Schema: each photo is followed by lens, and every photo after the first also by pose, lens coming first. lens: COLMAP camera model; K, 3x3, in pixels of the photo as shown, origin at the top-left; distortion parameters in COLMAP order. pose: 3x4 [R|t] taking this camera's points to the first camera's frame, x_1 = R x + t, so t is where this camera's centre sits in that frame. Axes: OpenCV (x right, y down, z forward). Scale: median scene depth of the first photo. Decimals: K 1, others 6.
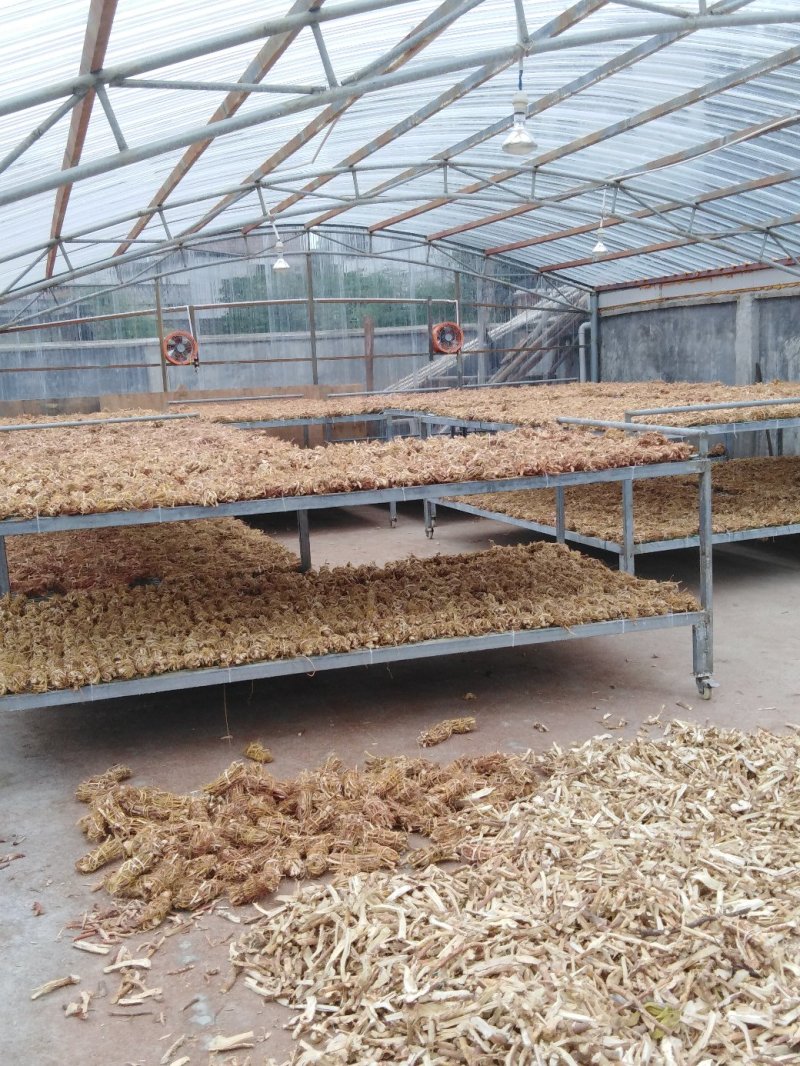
lens RADIAL K [[1019.3, 0, 400.0], [0, 1019.3, 533.0], [0, 0, 1]] dist [0.002105, -0.000968]
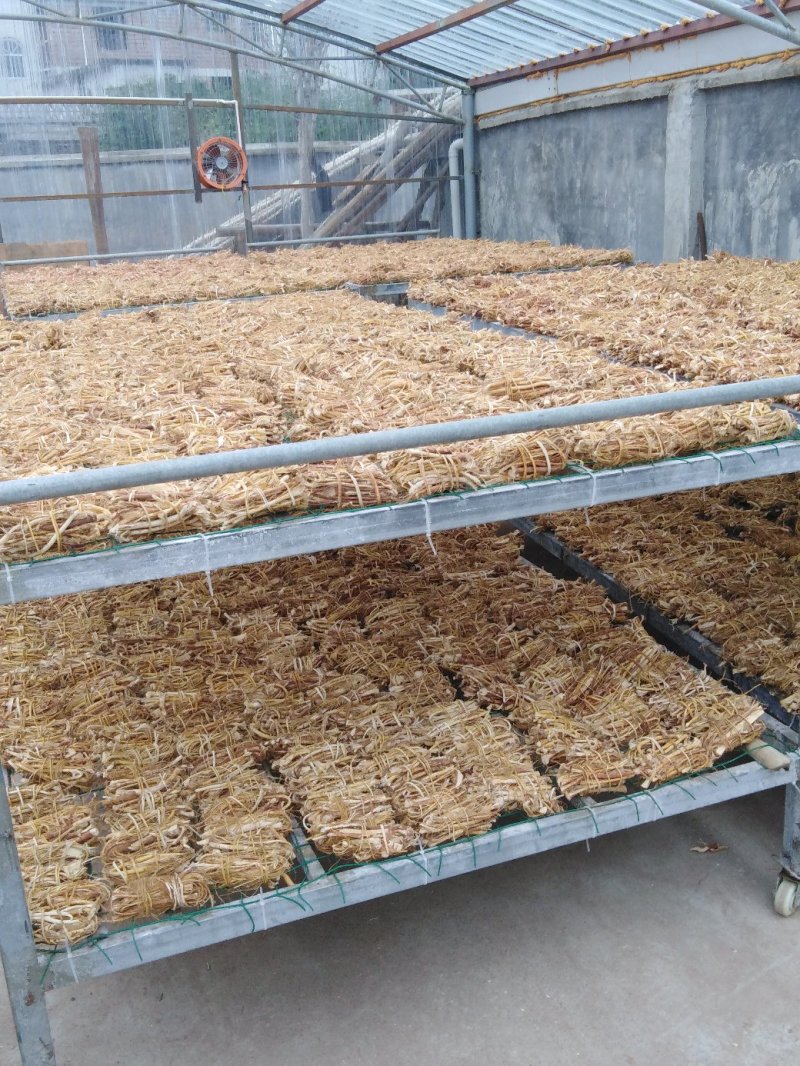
lens RADIAL K [[1056.1, 0, 400.0], [0, 1056.1, 533.0], [0, 0, 1]] dist [0.006996, -0.003905]
pose [[0.999920, -0.004643, 0.011800, 0.154737], [0.002850, 0.989026, 0.147714, -0.068605], [-0.012356, -0.147668, 0.988960, 0.351509]]
